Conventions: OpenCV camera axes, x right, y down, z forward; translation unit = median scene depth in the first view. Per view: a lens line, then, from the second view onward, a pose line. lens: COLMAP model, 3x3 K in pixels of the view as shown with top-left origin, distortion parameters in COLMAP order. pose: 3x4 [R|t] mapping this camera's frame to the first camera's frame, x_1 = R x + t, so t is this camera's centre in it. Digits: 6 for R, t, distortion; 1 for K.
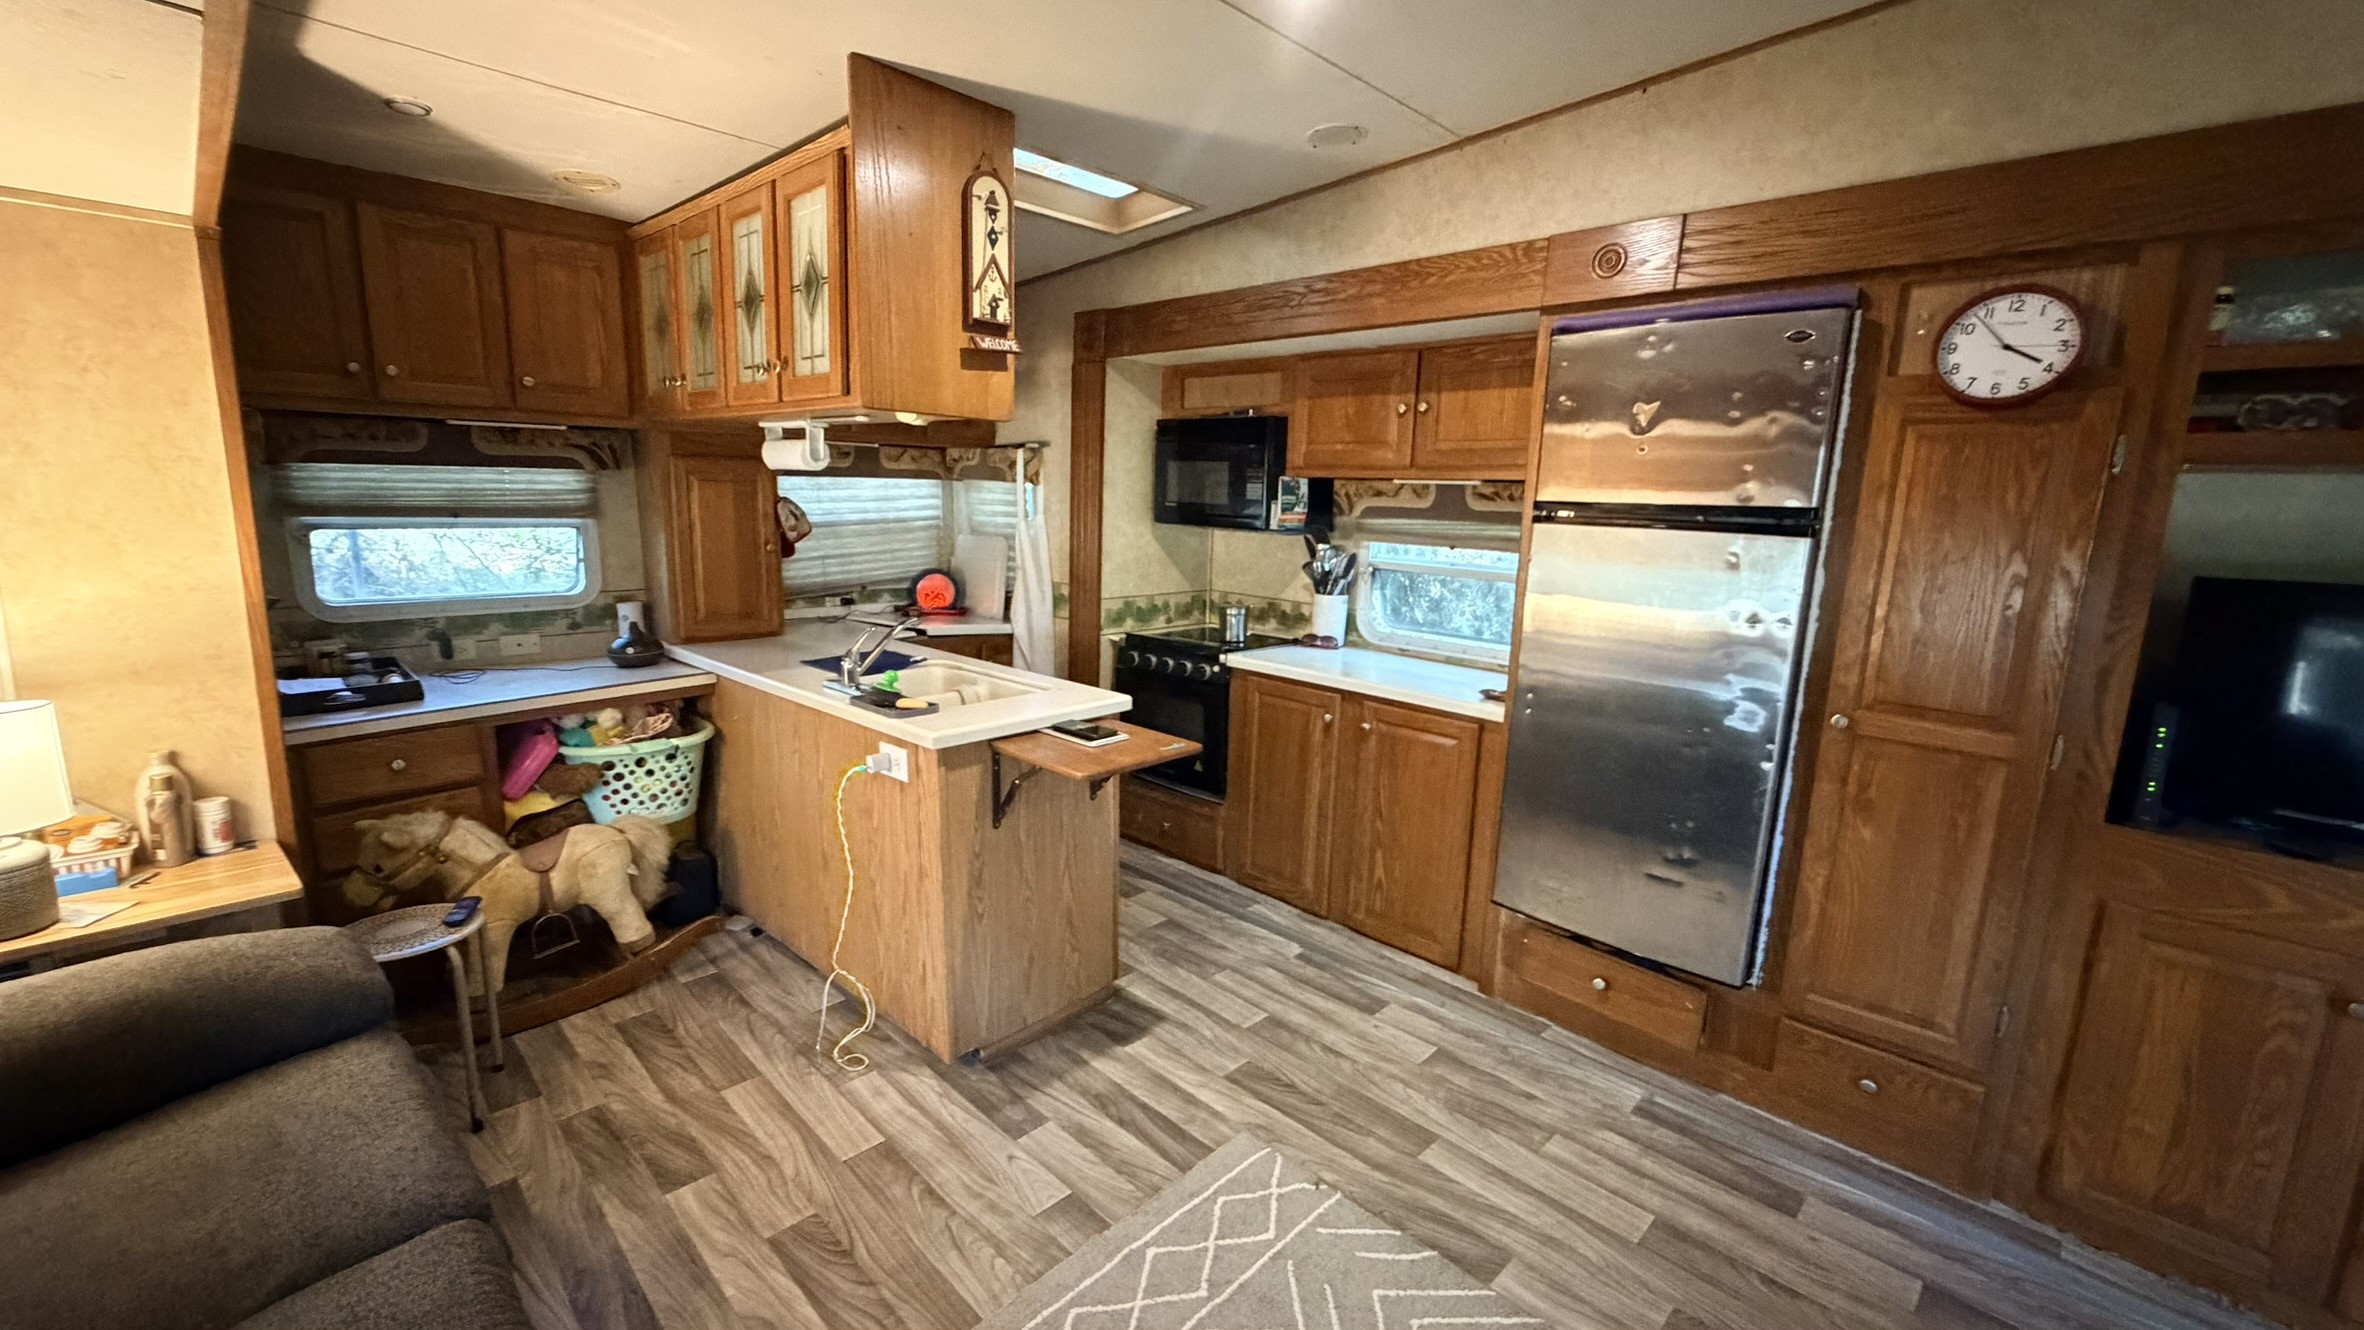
lens RADIAL K [[944.9, 0, 1176.3], [0, 944.9, 663.8], [0, 0, 1]] dist [0.000313, 0.000263]
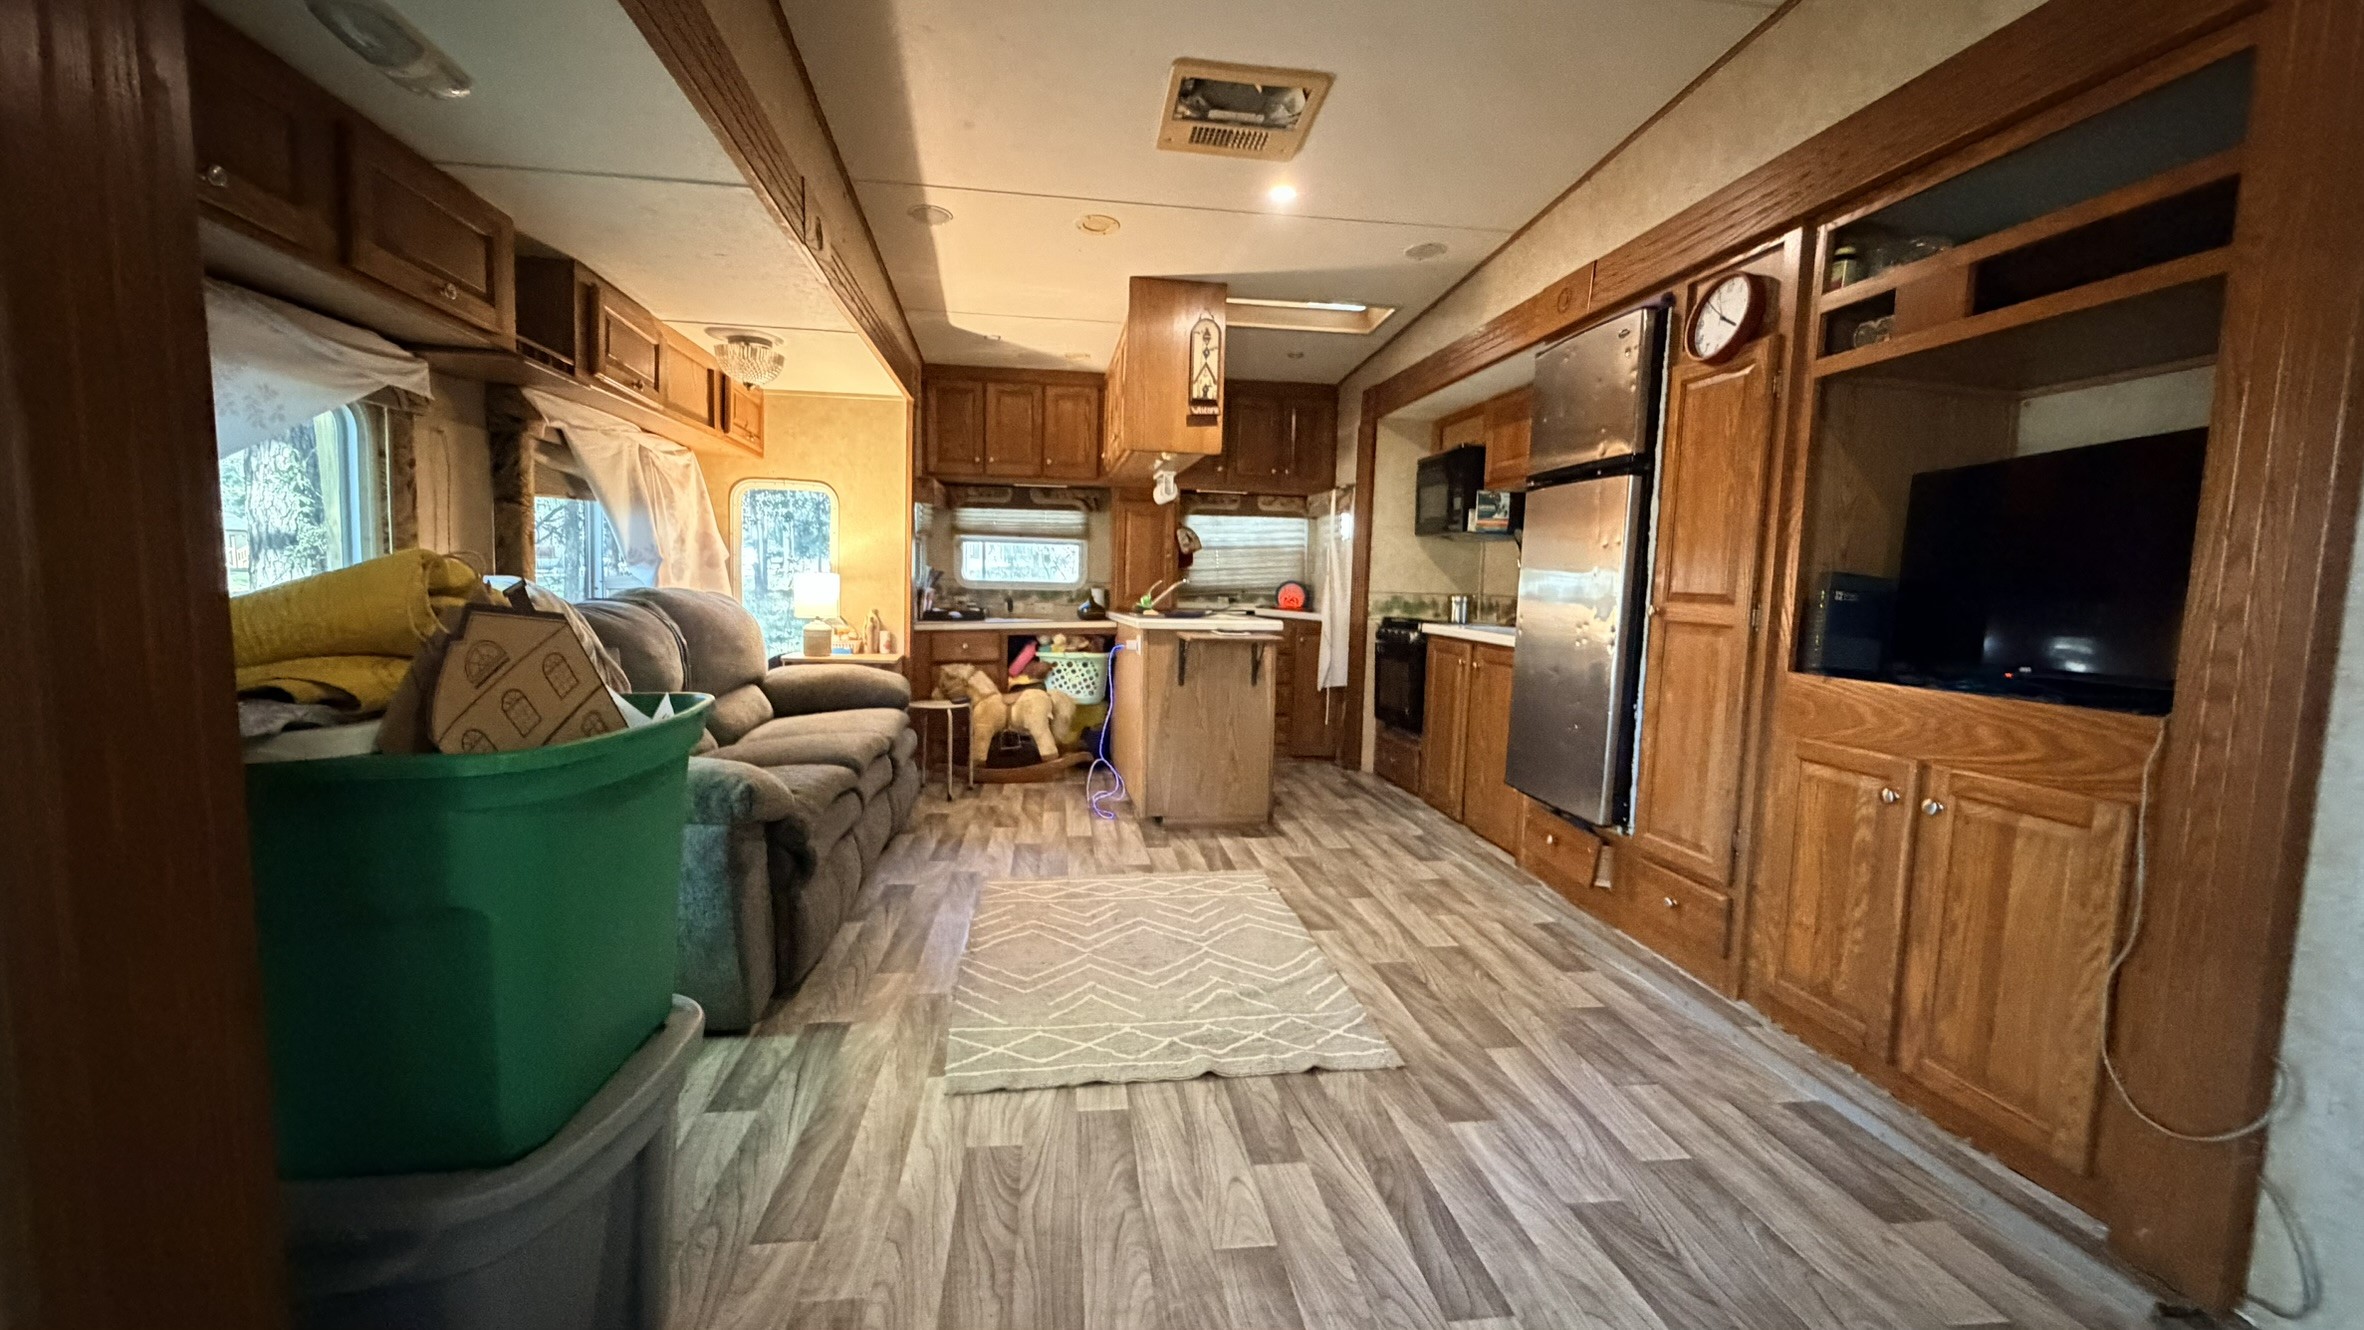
lens RADIAL K [[944.9, 0, 1176.3], [0, 944.9, 663.8], [0, 0, 1]] dist [0.000313, 0.000263]
pose [[0.793072, 0.044631, -0.607491, 0.754051], [-0.111896, 0.991015, -0.073272, 0.234122], [0.598763, 0.126086, 0.790940, -0.326599]]
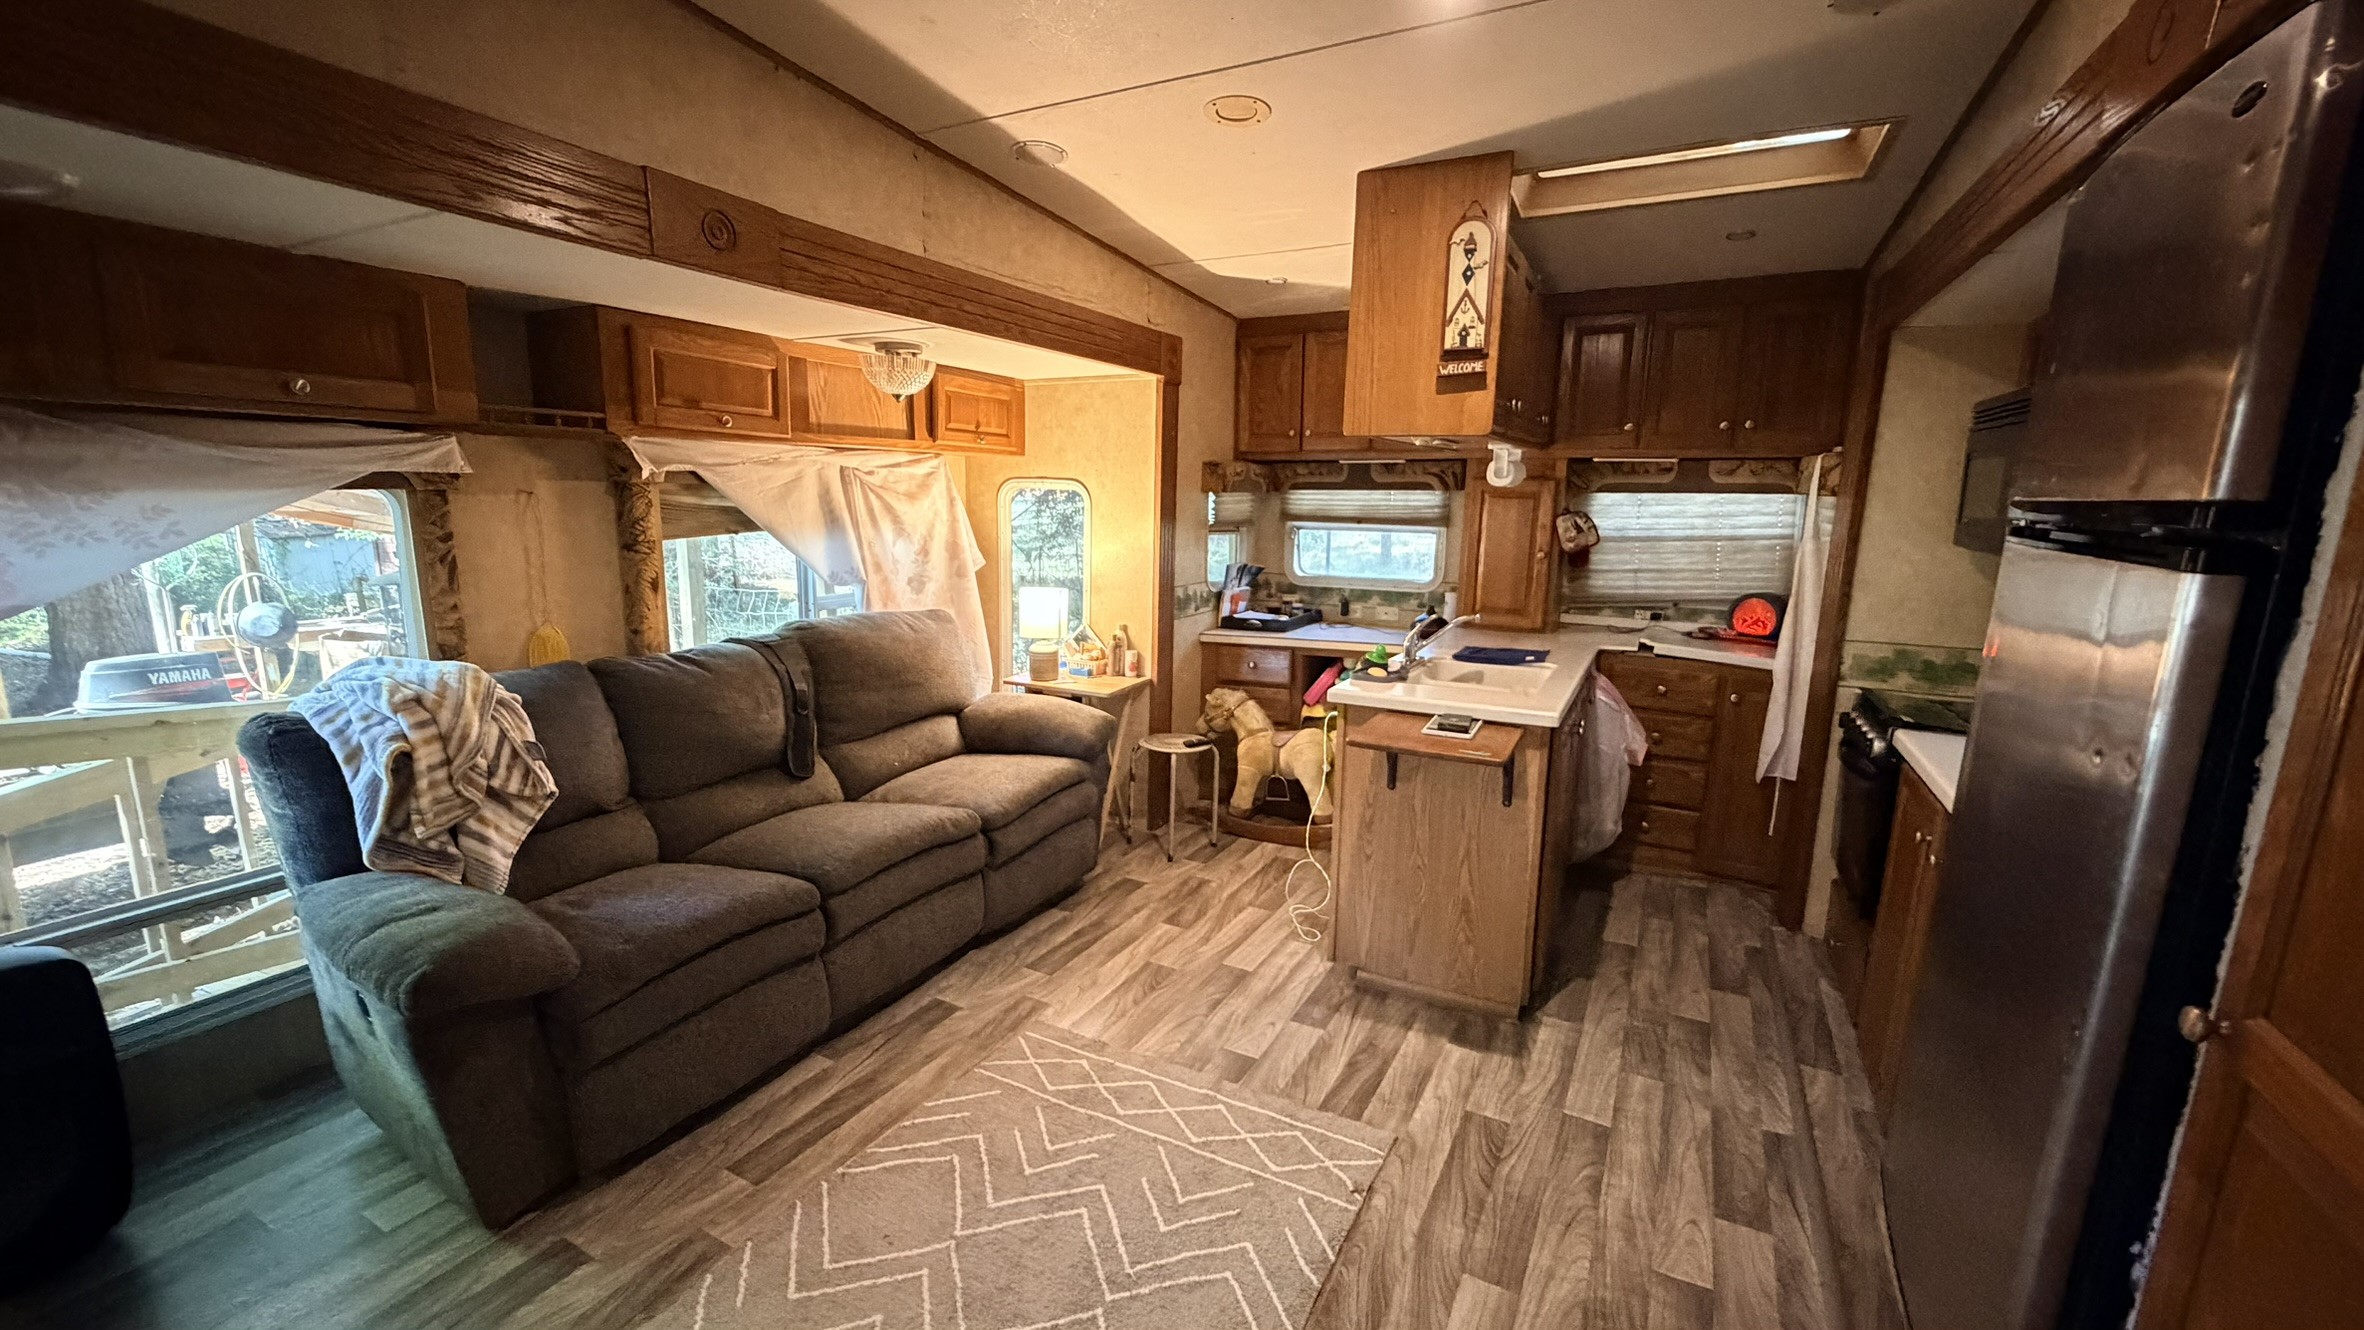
lens RADIAL K [[944.9, 0, 1176.3], [0, 944.9, 663.8], [0, 0, 1]] dist [0.000313, 0.000263]
pose [[0.283612, 0.149545, -0.947207, 0.724380], [-0.178742, 0.978699, 0.100998, -0.041432], [0.942134, 0.140661, 0.304301, 0.339200]]
